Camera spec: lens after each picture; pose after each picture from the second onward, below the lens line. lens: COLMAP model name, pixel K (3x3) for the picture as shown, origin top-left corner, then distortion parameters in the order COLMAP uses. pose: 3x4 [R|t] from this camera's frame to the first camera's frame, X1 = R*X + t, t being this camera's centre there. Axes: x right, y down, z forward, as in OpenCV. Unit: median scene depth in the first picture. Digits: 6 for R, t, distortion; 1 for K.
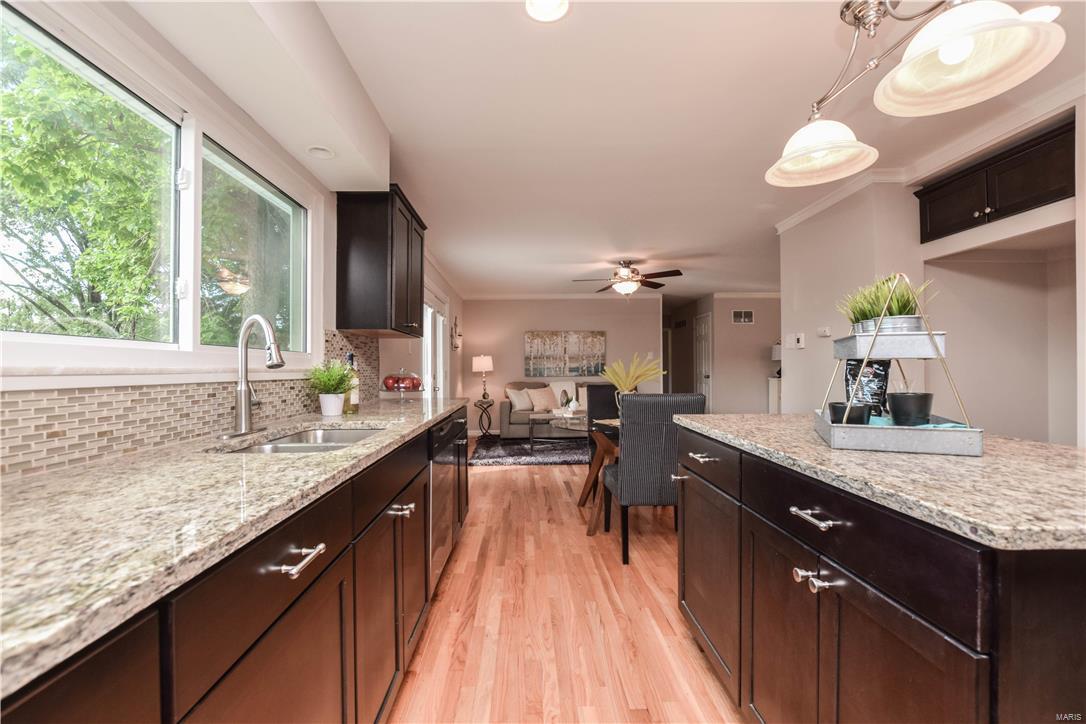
lens RADIAL K [[483.6, 0, 537.6], [0, 483.6, 366.0], [0, 0, 1]] dist [-0.028104, 0.005871]
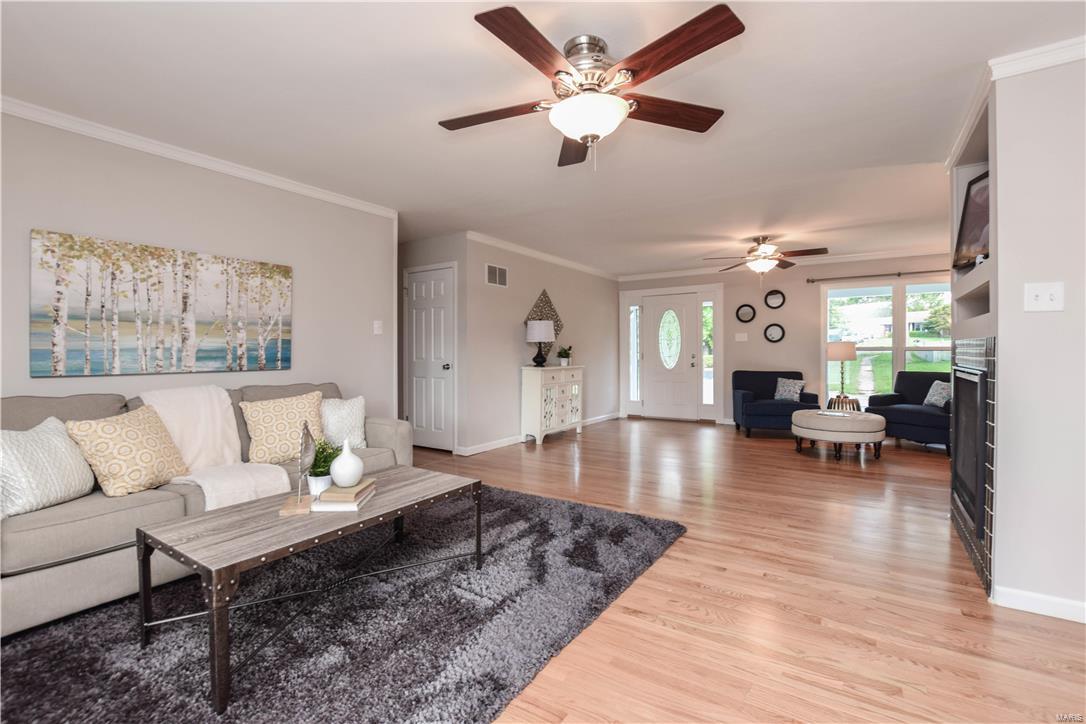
lens RADIAL K [[483.8, 0, 546.0], [0, 483.8, 353.0], [0, 0, 1]] dist [-0.018143, 0.000682]
pose [[0.570217, 0.005565, 0.821475, -0.375097], [-0.006061, 0.999978, -0.002567, 0.024707], [-0.821472, -0.003515, 0.570239, 2.499616]]
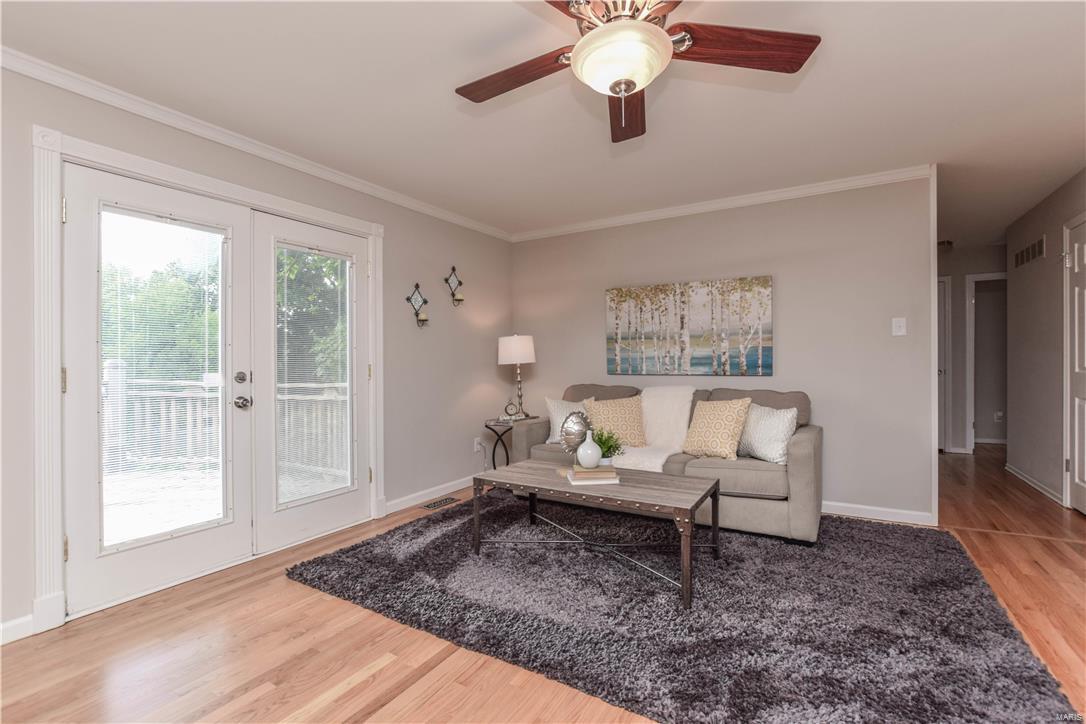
lens RADIAL K [[488.5, 0, 545.3], [0, 488.5, 360.0], [0, 0, 1]] dist [-0.021831, 0.000503]
pose [[0.841108, 0.003790, -0.540854, 0.903969], [0.002229, 0.999943, 0.010473, 0.003814], [0.540863, -0.010014, 0.841051, 2.264498]]
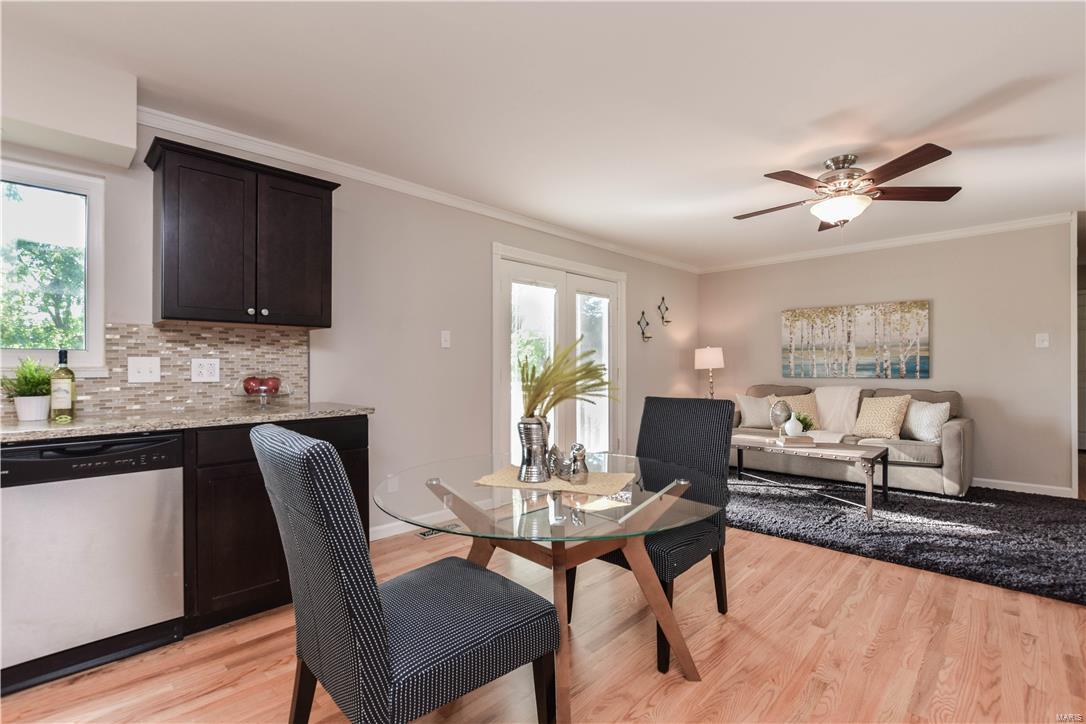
lens RADIAL K [[493.1, 0, 545.1], [0, 493.1, 365.7], [0, 0, 1]] dist [-0.027523, 0.004873]
pose [[0.698195, 0.006492, -0.715878, 1.023970], [0.001677, 0.999941, 0.010703, -0.007471], [0.715906, -0.008673, 0.698143, 1.251449]]
